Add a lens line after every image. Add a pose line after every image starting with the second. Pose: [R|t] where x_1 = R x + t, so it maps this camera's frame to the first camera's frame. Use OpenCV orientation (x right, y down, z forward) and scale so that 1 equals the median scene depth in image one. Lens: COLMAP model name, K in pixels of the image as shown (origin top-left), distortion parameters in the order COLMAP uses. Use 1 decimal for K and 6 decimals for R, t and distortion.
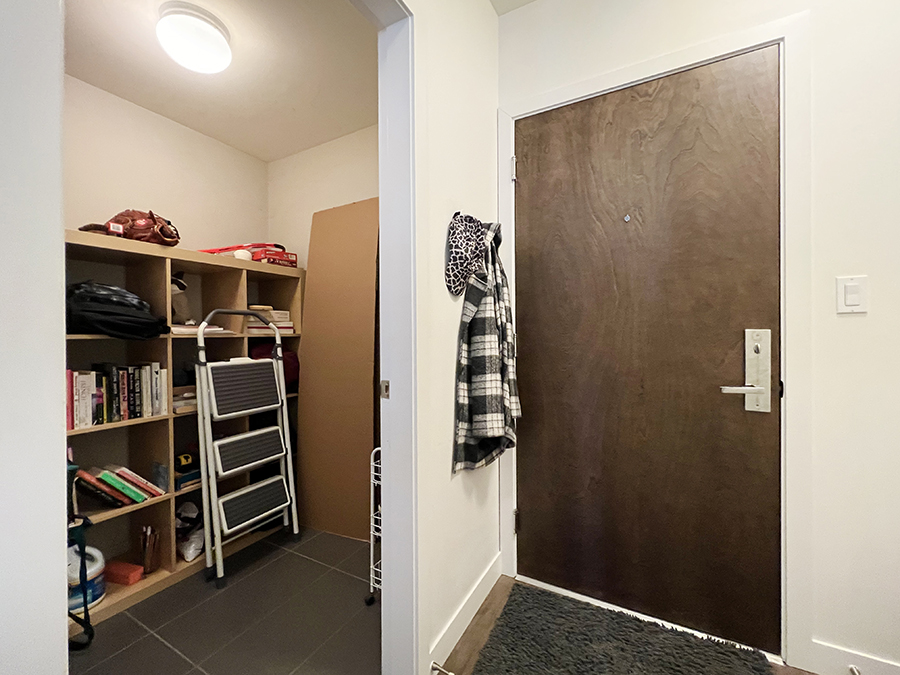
lens RADIAL K [[376.1, 0, 448.7], [0, 376.1, 336.6], [0, 0, 1]] dist [0.001586, -0.002878]
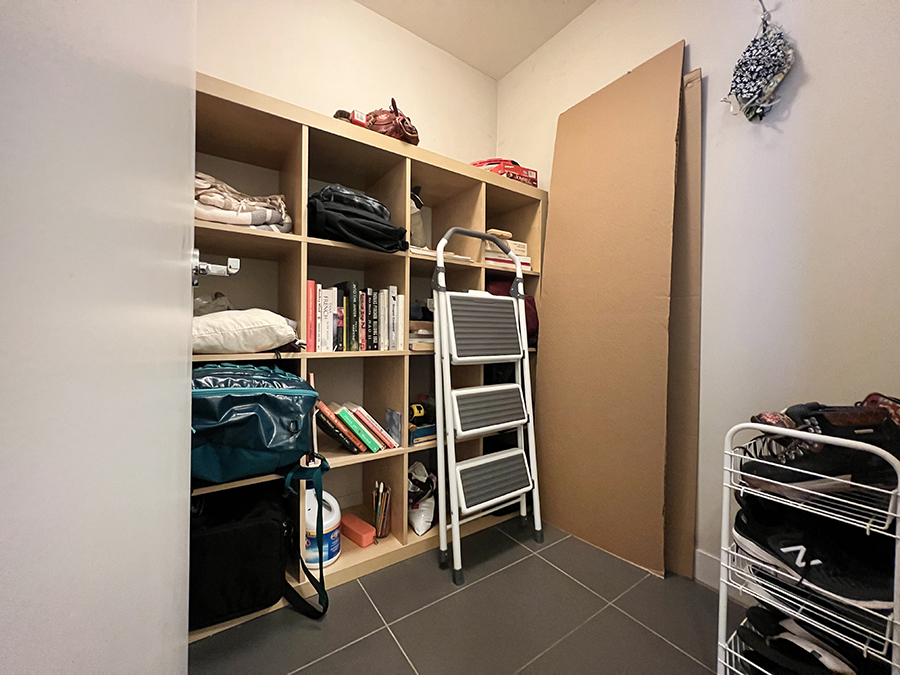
lens RADIAL K [[361.0, 0, 448.8], [0, 361.0, 335.1], [0, 0, 1]] dist [-0.000872, 0.000034]
pose [[0.896192, 0.025201, -0.442950, -0.307527], [-0.023688, 0.999679, 0.008949, 0.161276], [0.443033, 0.002473, 0.896502, 0.335057]]
